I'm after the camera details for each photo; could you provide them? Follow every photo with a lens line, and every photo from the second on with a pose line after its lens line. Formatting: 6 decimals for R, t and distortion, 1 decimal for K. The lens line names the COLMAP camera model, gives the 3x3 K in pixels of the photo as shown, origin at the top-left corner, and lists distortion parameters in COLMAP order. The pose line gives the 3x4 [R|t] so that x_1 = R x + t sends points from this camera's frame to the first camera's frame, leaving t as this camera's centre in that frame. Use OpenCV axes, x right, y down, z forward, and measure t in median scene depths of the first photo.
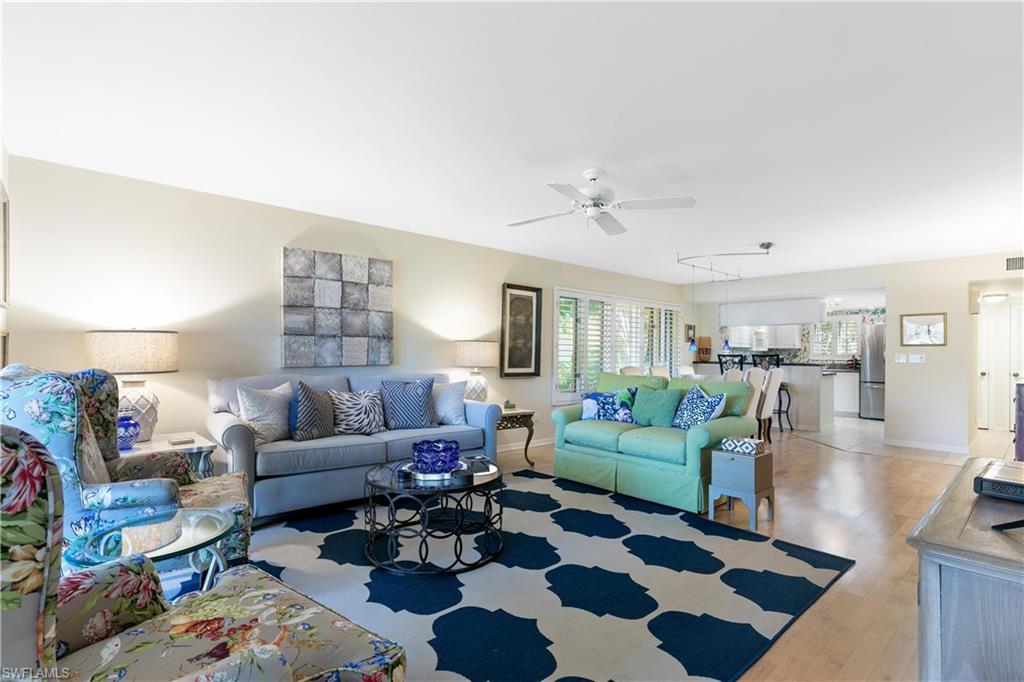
lens RADIAL K [[502.9, 0, 512.0], [0, 502.9, 341.0], [0, 0, 1]] dist [-0.001899, -0.000318]
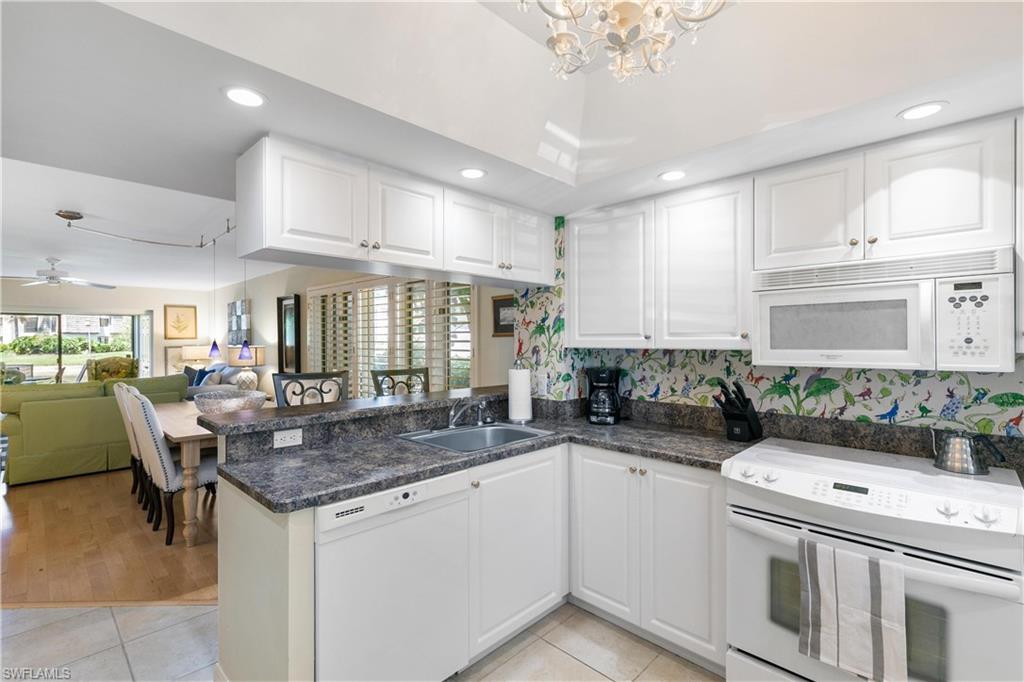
lens RADIAL K [[465.7, 0, 510.1], [0, 465.7, 346.1], [0, 0, 1]] dist [0.003729, 0.000283]
pose [[0.055270, -0.002063, -0.998469, 1.409393], [0.021478, 0.999769, -0.000876, 0.018599], [0.998240, -0.021397, 0.055302, 1.849947]]
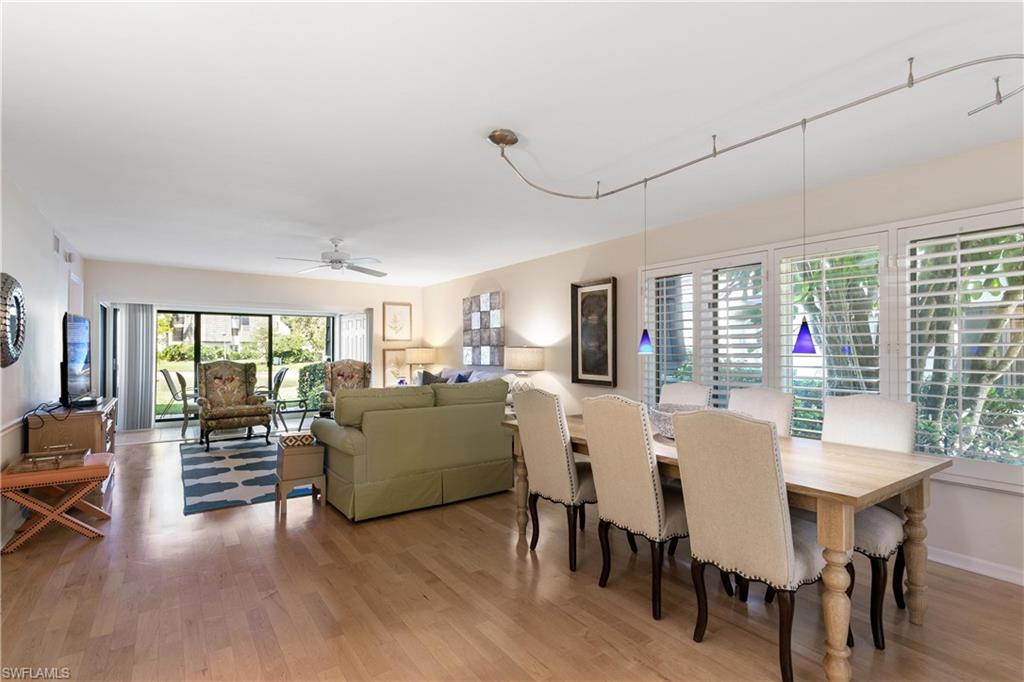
lens RADIAL K [[489.5, 0, 513.4], [0, 489.5, 350.0], [0, 0, 1]] dist [-0.001275, 0.000007]
pose [[-0.127204, -0.018406, -0.991706, 1.132868], [0.012227, 0.999723, -0.020123, 0.033347], [0.991801, -0.014685, -0.126944, 1.247096]]
